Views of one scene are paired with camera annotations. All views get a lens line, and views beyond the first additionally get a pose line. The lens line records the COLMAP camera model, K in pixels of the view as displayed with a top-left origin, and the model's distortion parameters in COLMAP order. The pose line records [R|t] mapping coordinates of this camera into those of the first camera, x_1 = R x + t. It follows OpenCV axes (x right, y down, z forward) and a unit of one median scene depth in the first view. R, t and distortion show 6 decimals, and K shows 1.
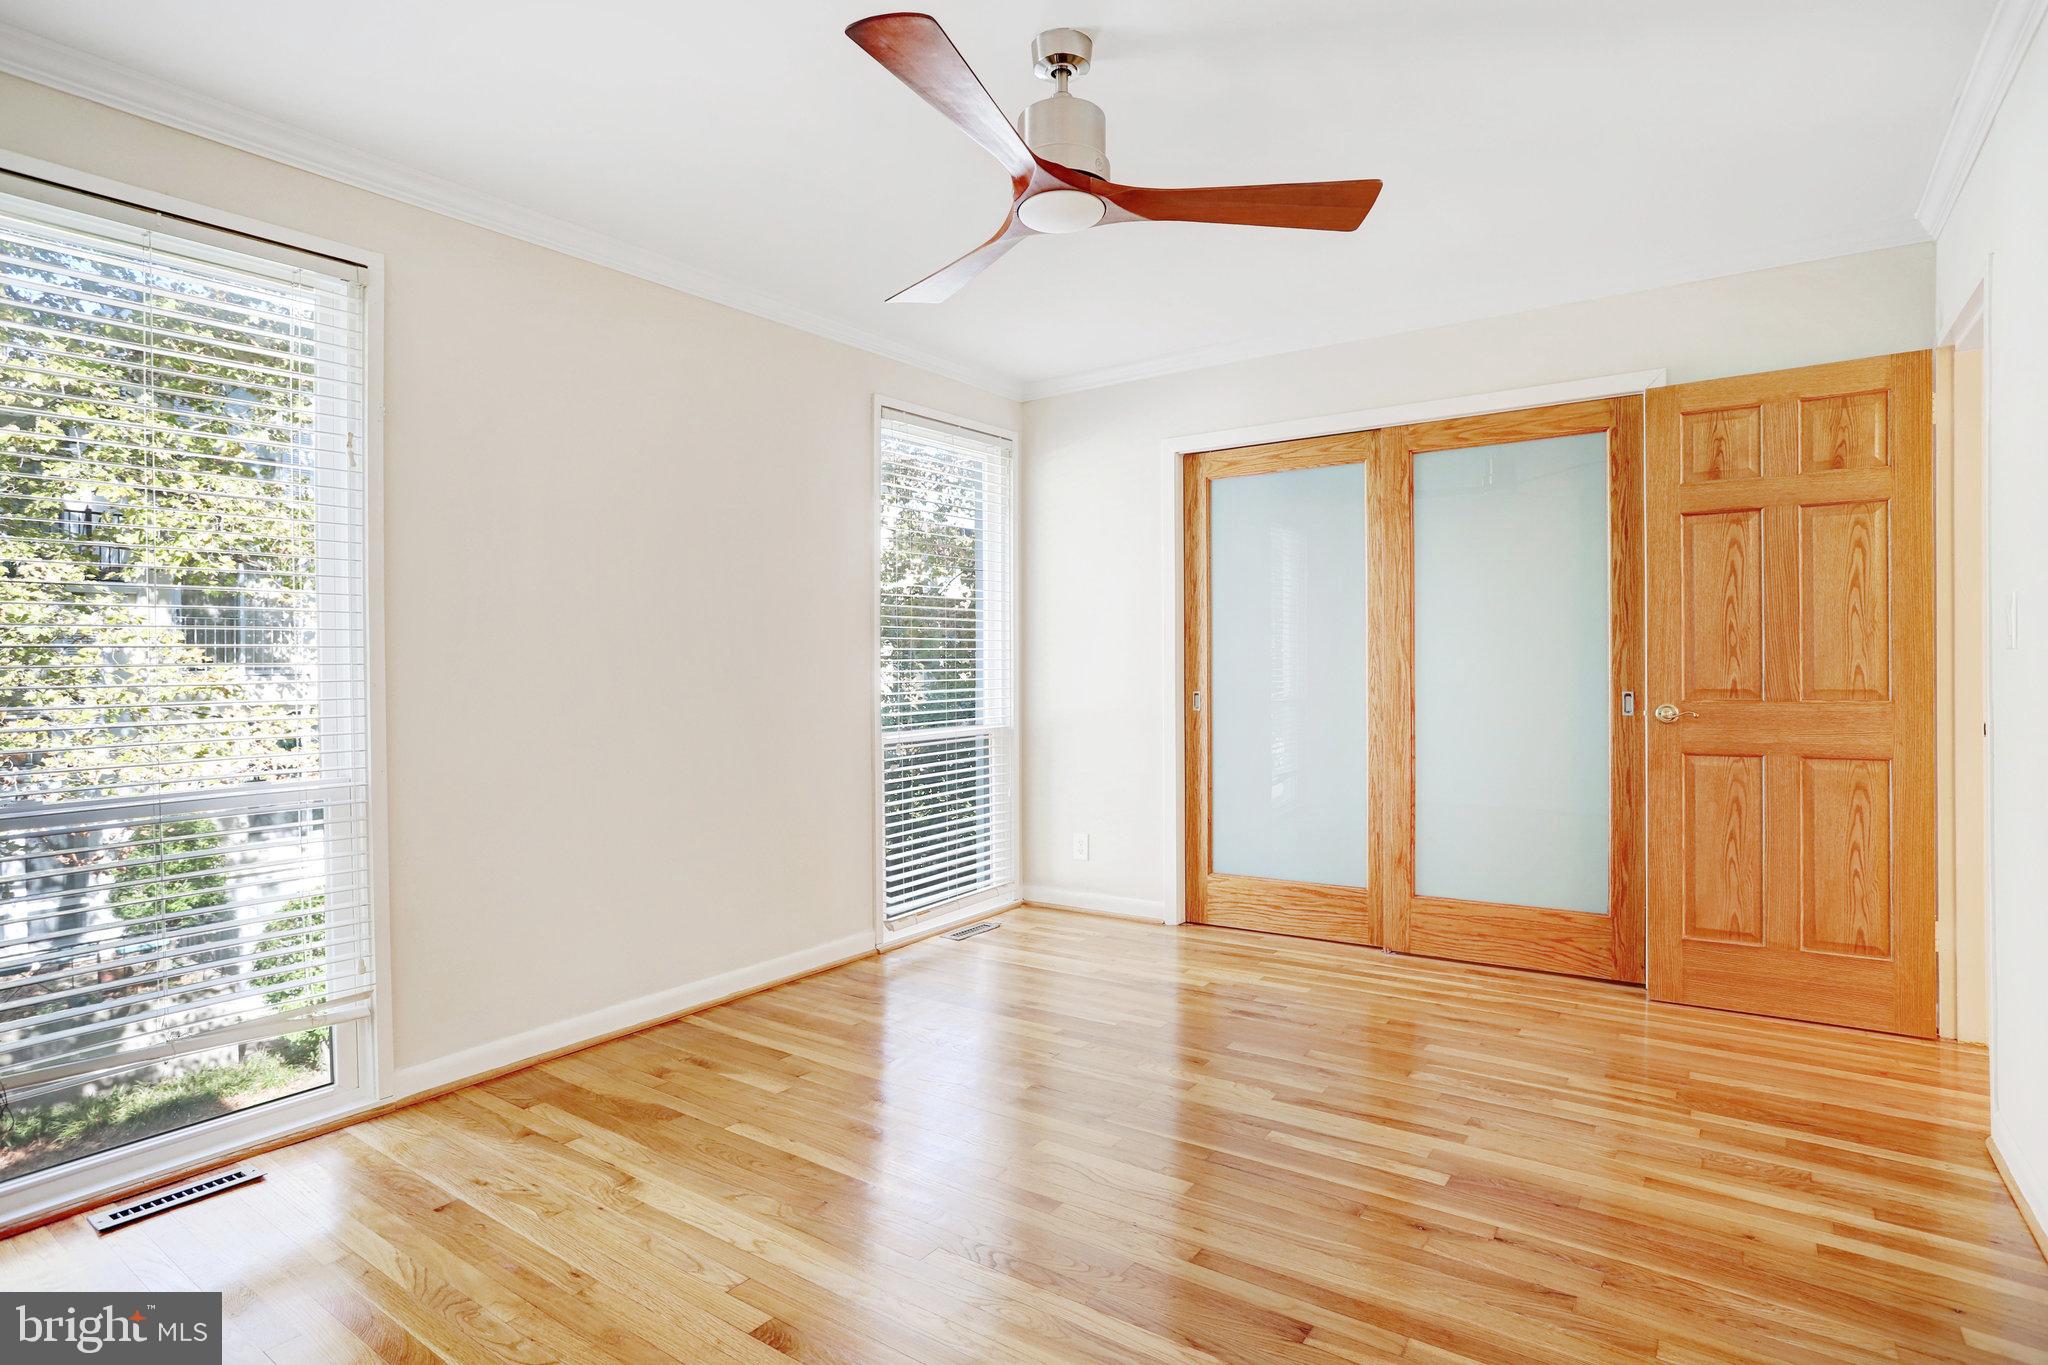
lens RADIAL K [[1072.5, 0, 1010.7], [0, 1072.5, 685.0], [0, 0, 1]] dist [-0.003742, 0.002111]
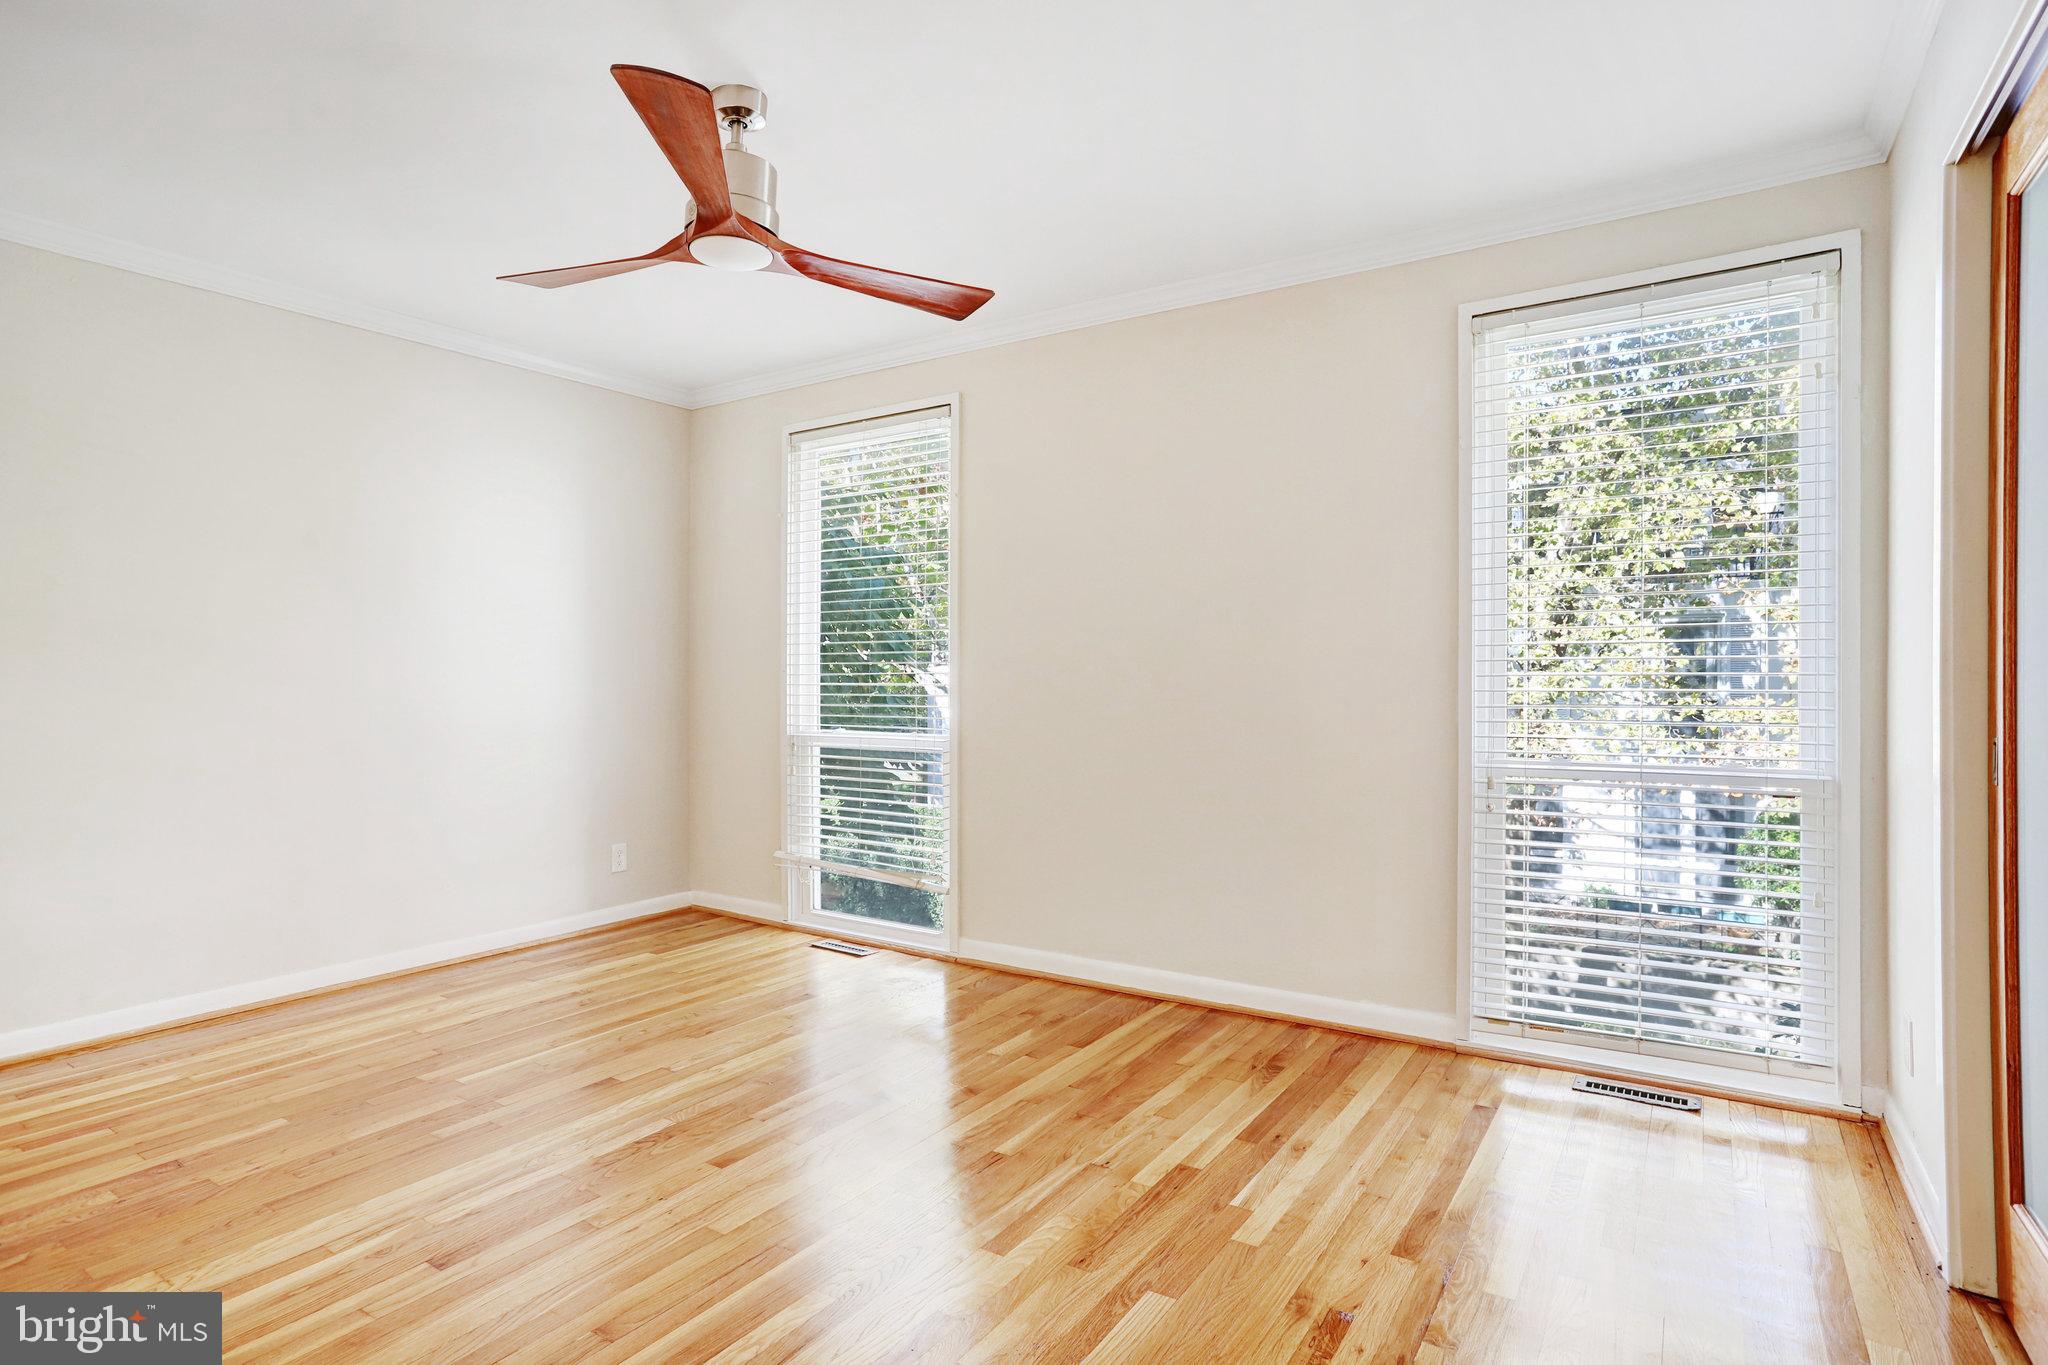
lens RADIAL K [[1072.5, 0, 1023.7], [0, 1072.5, 673.2], [0, 0, 1]] dist [-0.003742, 0.002111]
pose [[0.038759, 0.012832, -0.999166, 0.693939], [-0.009168, 0.999880, 0.012485, -0.024001], [0.999207, 0.008677, 0.038872, 0.762748]]
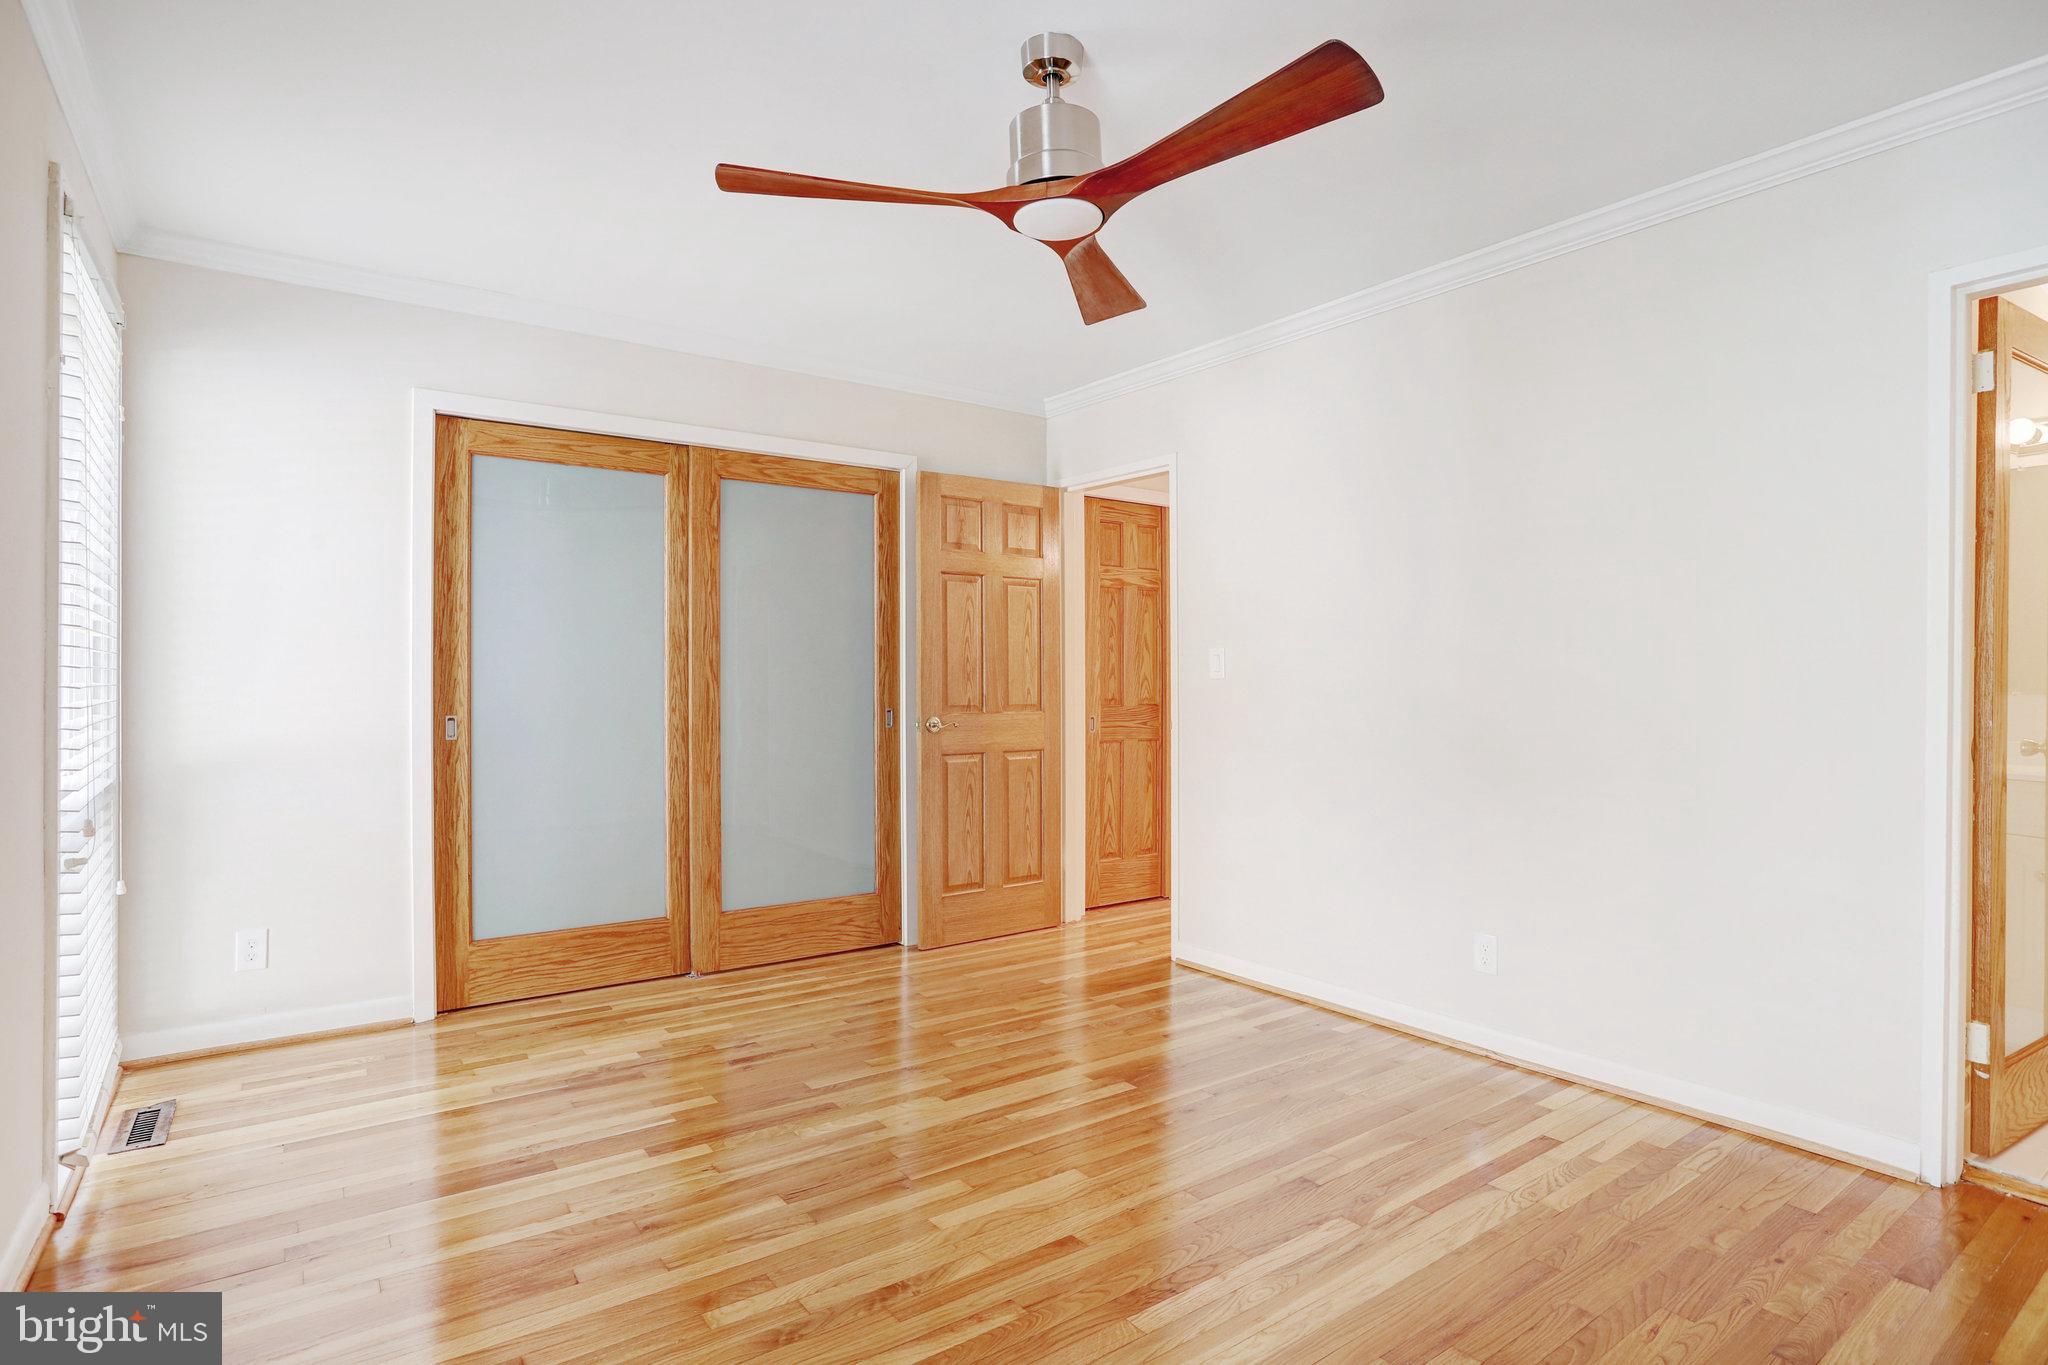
lens RADIAL K [[1086.3, 0, 1016.0], [0, 1086.3, 680.9], [0, 0, 1]] dist [-0.053946, 0.000586]
pose [[0.325748, 0.012035, 0.945380, -0.543326], [0.011370, 0.999797, -0.016645, -0.002742], [-0.945388, 0.016171, 0.325545, 0.436708]]
